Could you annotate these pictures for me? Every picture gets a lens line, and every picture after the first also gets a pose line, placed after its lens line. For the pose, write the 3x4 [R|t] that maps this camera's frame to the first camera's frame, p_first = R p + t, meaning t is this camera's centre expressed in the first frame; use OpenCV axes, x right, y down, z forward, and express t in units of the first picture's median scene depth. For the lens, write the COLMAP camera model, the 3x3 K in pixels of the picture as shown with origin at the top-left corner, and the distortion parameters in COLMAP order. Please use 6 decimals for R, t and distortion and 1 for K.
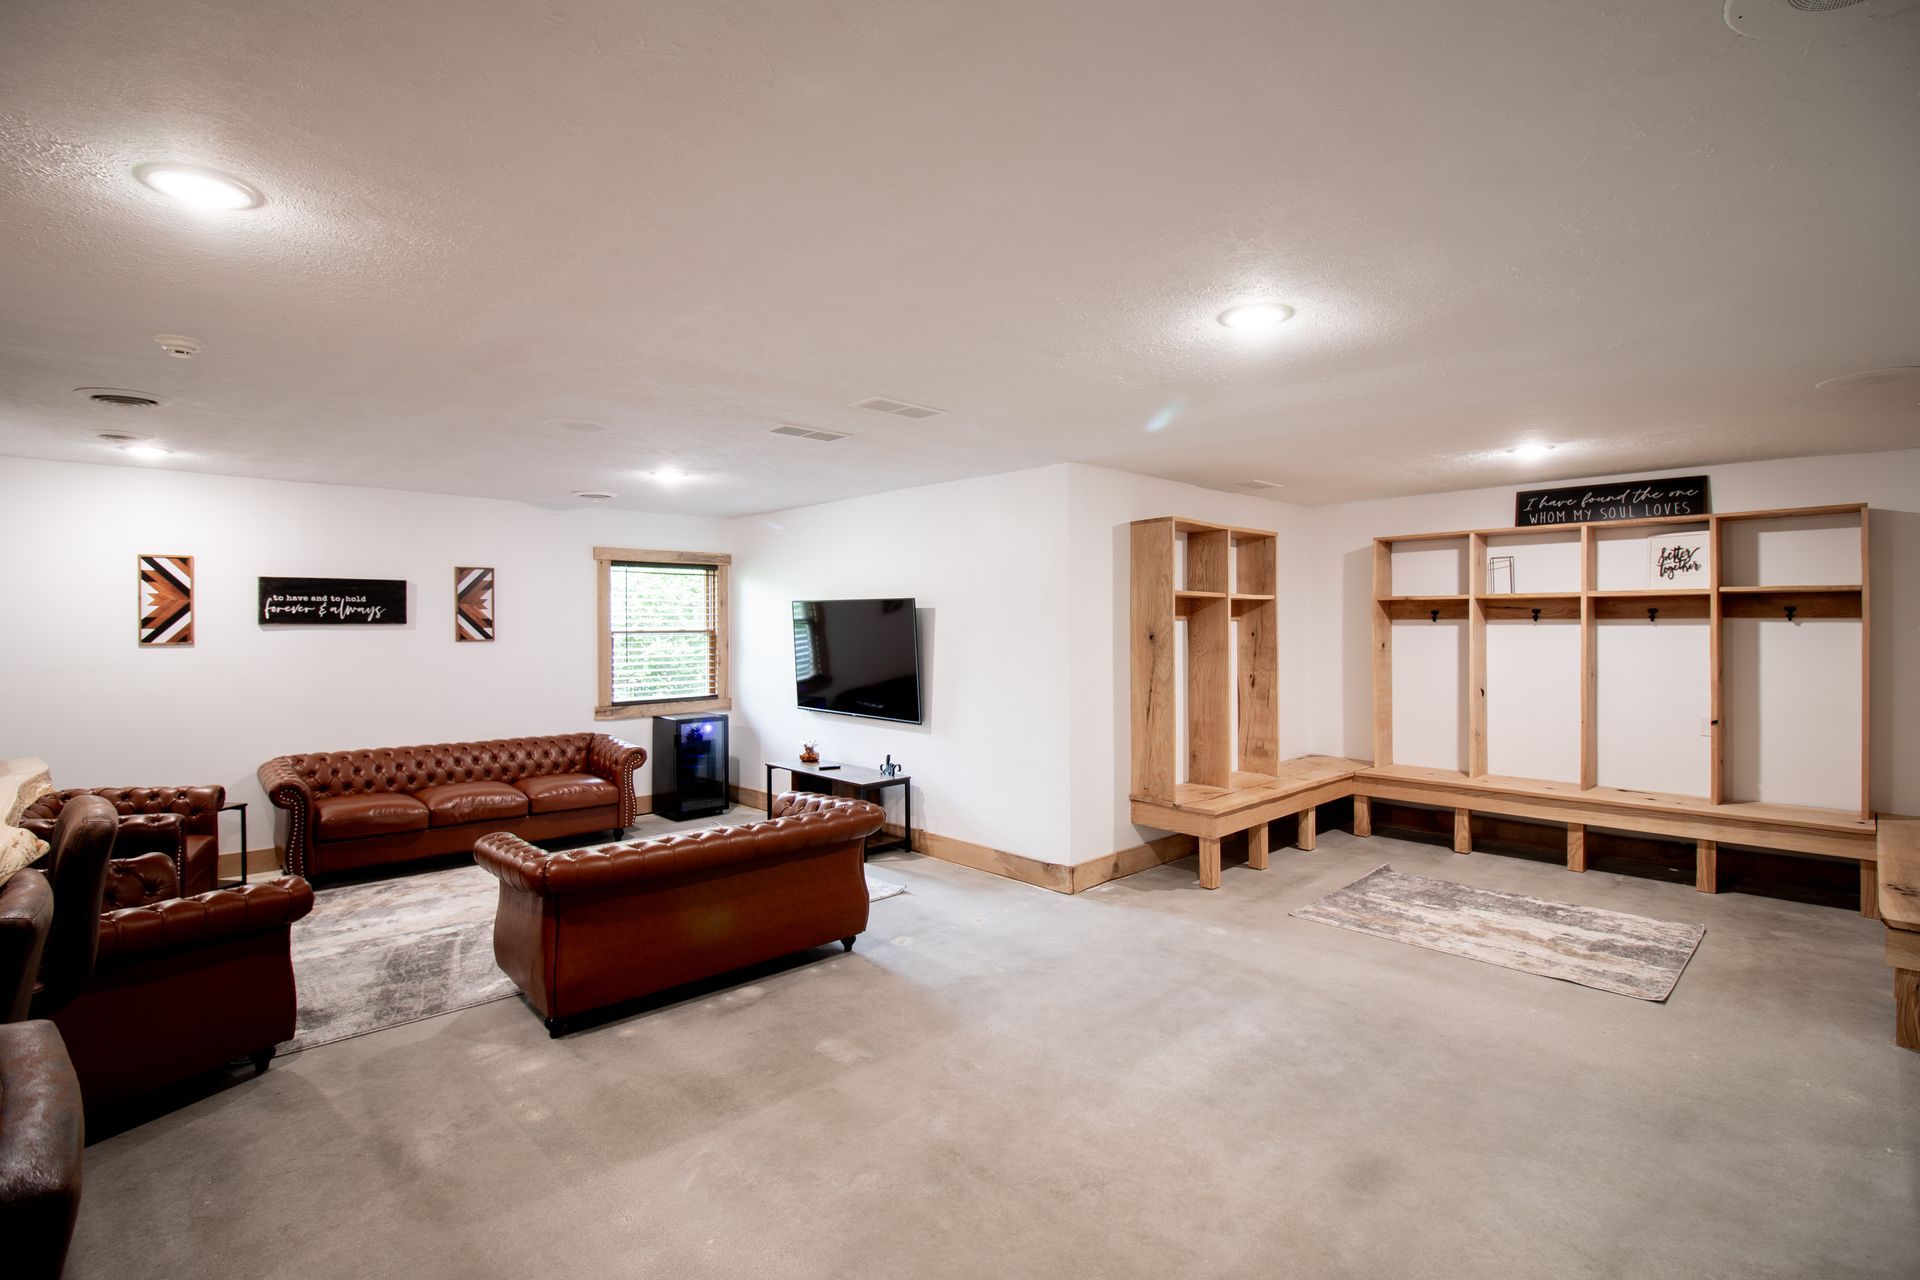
lens RADIAL K [[893.3, 0, 969.3], [0, 893.3, 624.7], [0, 0, 1]] dist [0.002077, -0.013487]
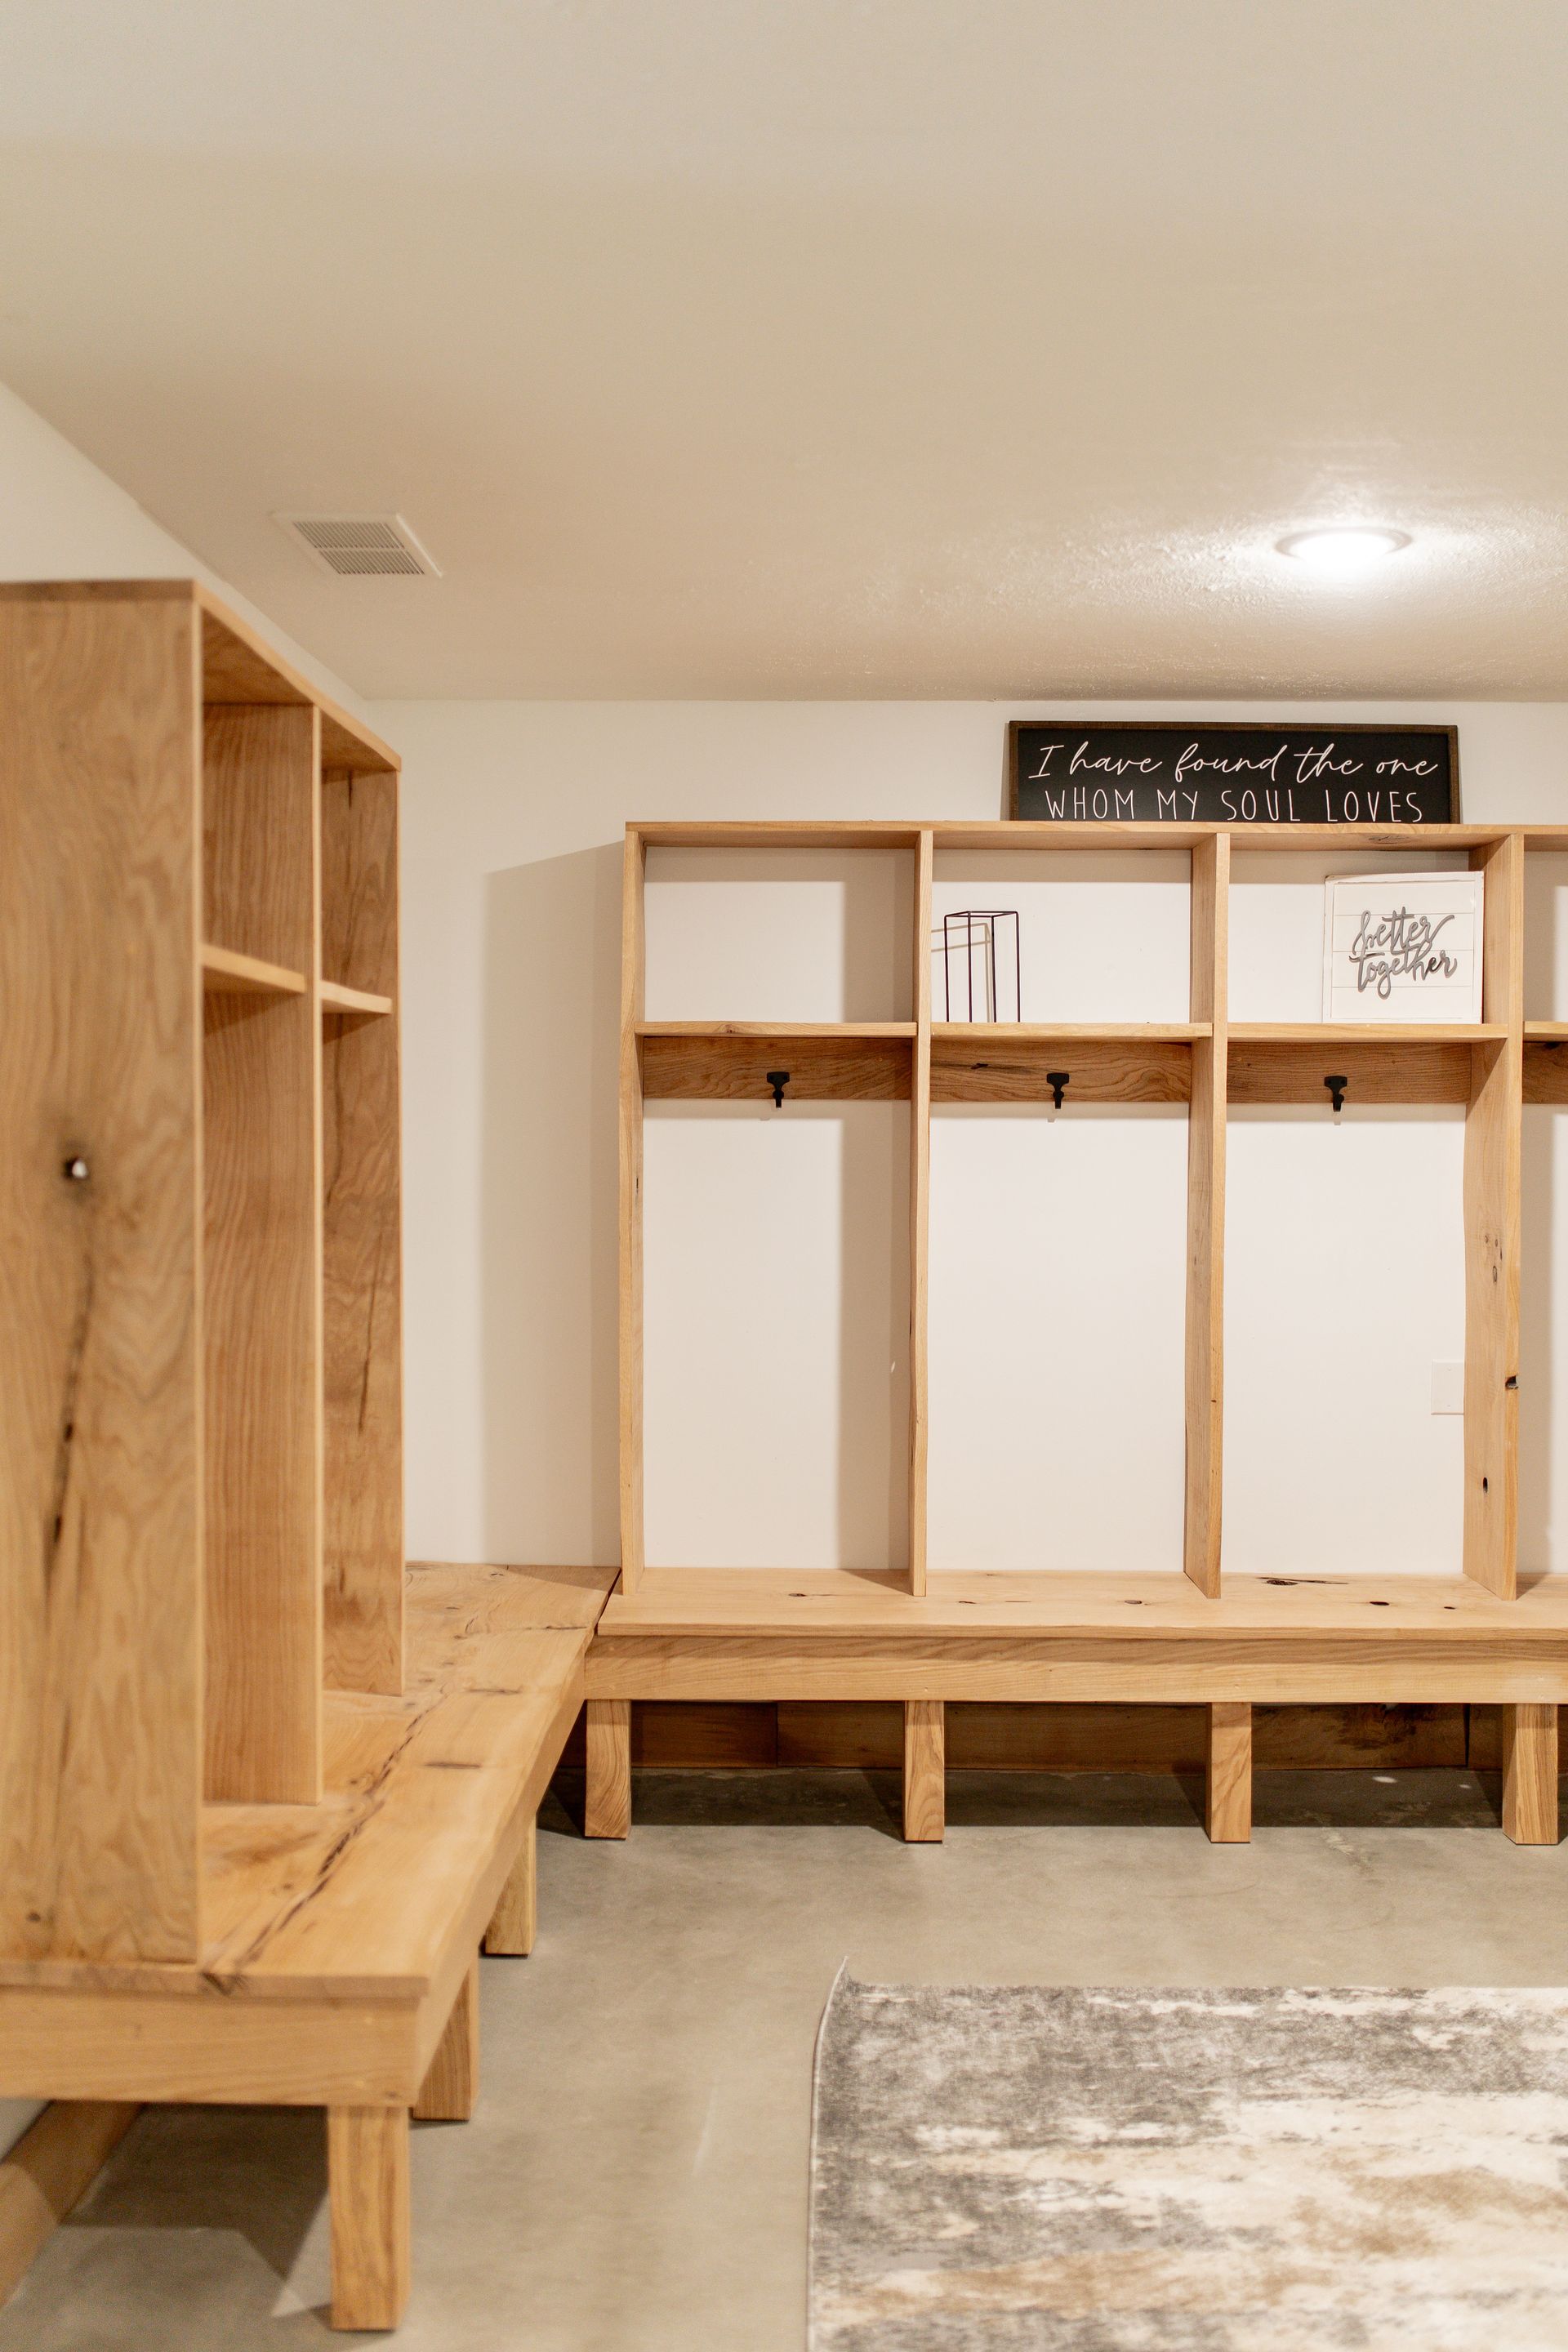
lens RADIAL K [[2218.6, 0, 803.2], [0, 2218.6, 1159.5], [0, 0, 1]] dist [0.000590, 0.000000]
pose [[0.702224, -0.007605, 0.711916, -0.038759], [-0.007694, 0.999803, 0.018270, 0.001376], [-0.711915, -0.018307, 0.702027, 0.539433]]
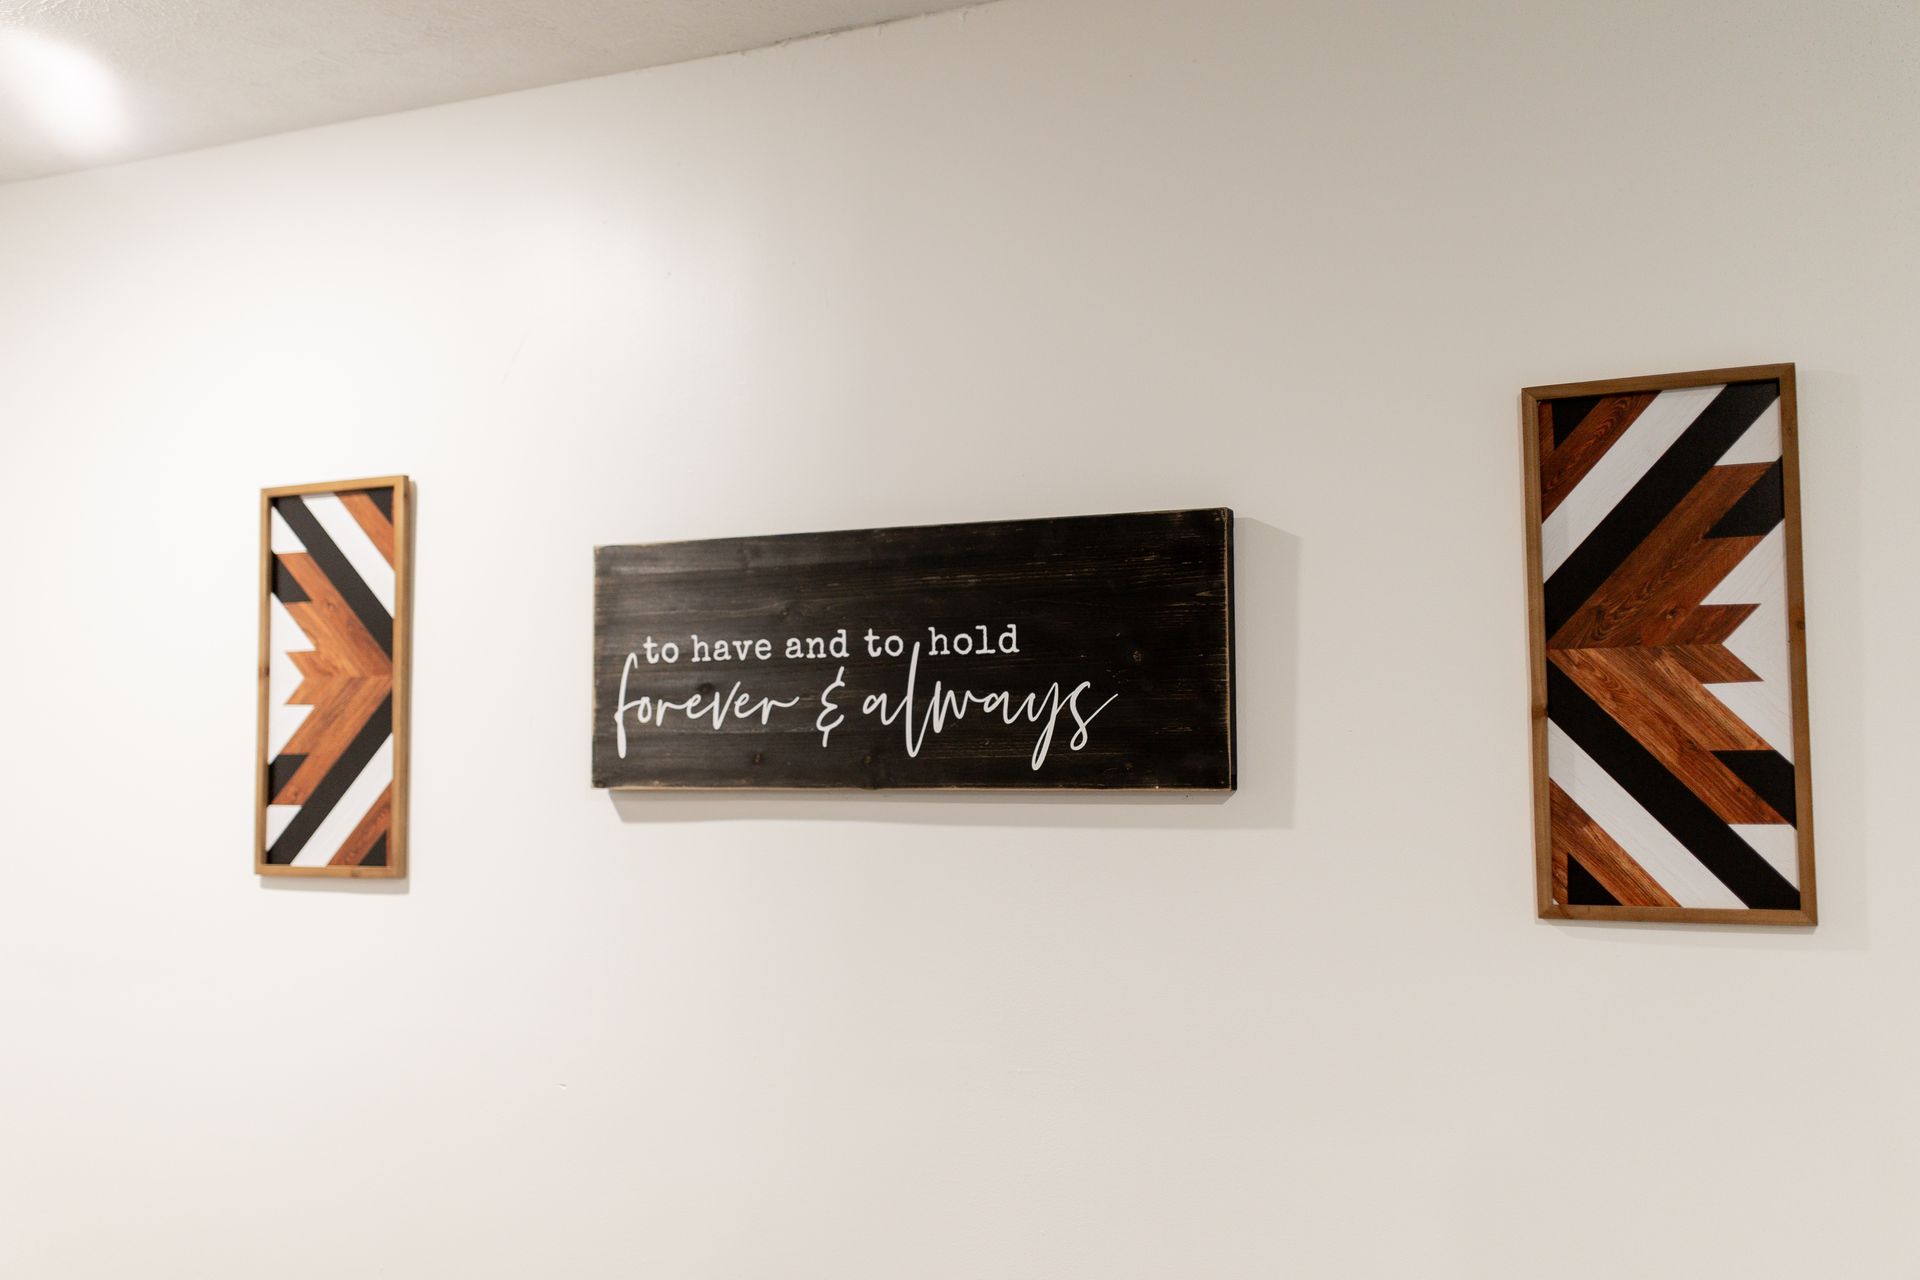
lens RADIAL K [[1811.1, 0, 968.4], [0, 1811.1, 639.6], [0, 0, 1]] dist [0.000590, 0.000000]
pose [[0.370511, -0.063277, -0.926670, -0.407924], [-0.001604, 0.997632, -0.068764, -0.005932], [0.928827, 0.026964, 0.369532, 0.965557]]
